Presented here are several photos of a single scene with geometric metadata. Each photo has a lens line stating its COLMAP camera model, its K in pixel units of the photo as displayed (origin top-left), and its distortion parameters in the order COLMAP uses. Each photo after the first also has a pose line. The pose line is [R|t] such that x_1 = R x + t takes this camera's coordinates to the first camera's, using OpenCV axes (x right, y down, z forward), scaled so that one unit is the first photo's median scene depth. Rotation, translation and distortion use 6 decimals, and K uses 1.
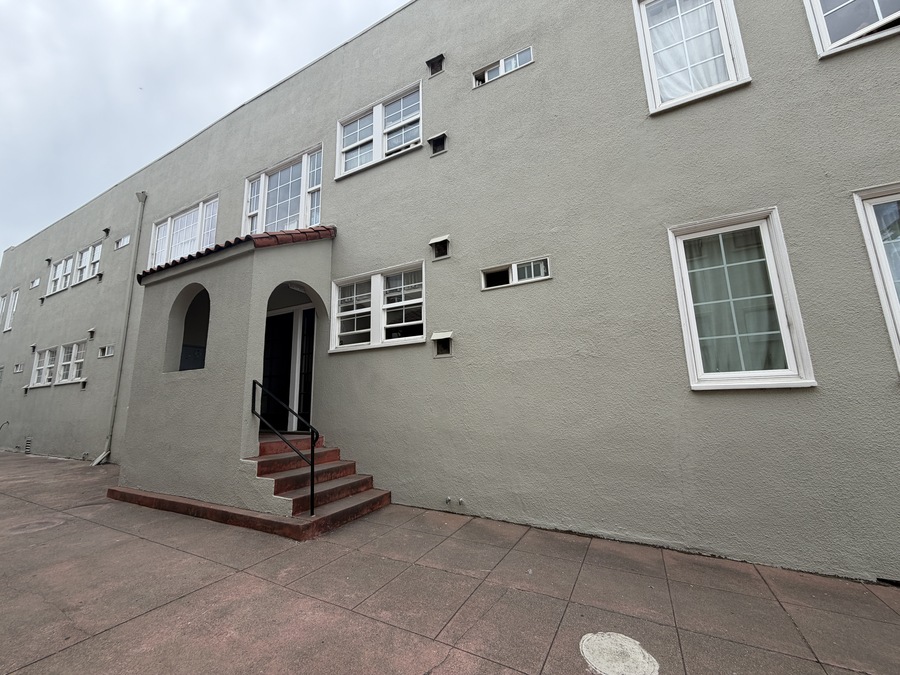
lens RADIAL K [[355.4, 0, 455.2], [0, 355.4, 345.7], [0, 0, 1]] dist [-0.000448, -0.000709]
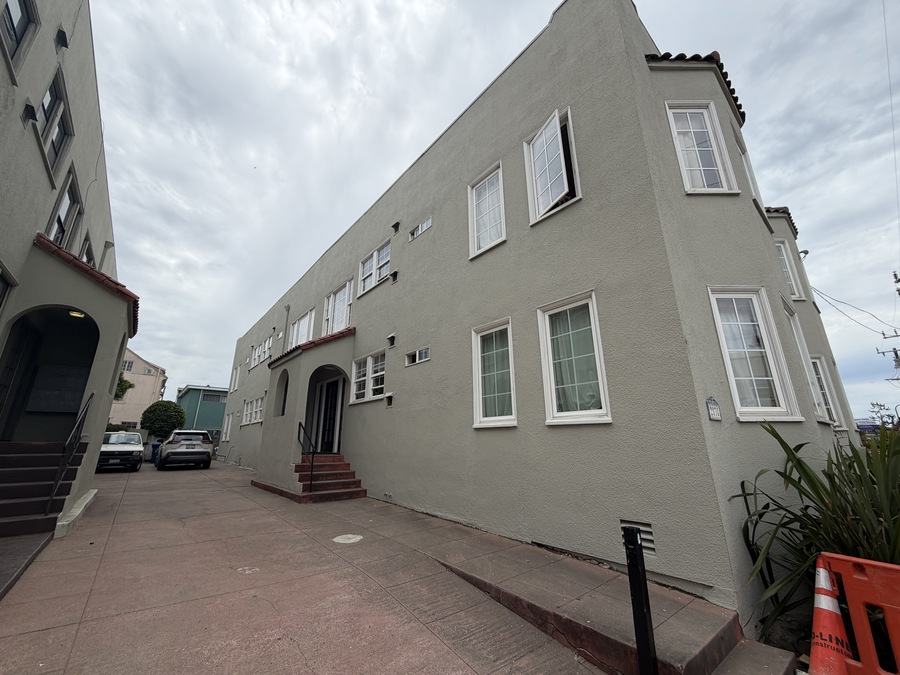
lens RADIAL K [[355.4, 0, 445.8], [0, 355.4, 332.0], [0, 0, 1]] dist [-0.000448, -0.000709]
pose [[0.916413, -0.111901, -0.384273, 0.833178], [0.066694, 0.989391, -0.129060, -0.080320], [0.394639, 0.092643, 0.914154, -0.436811]]
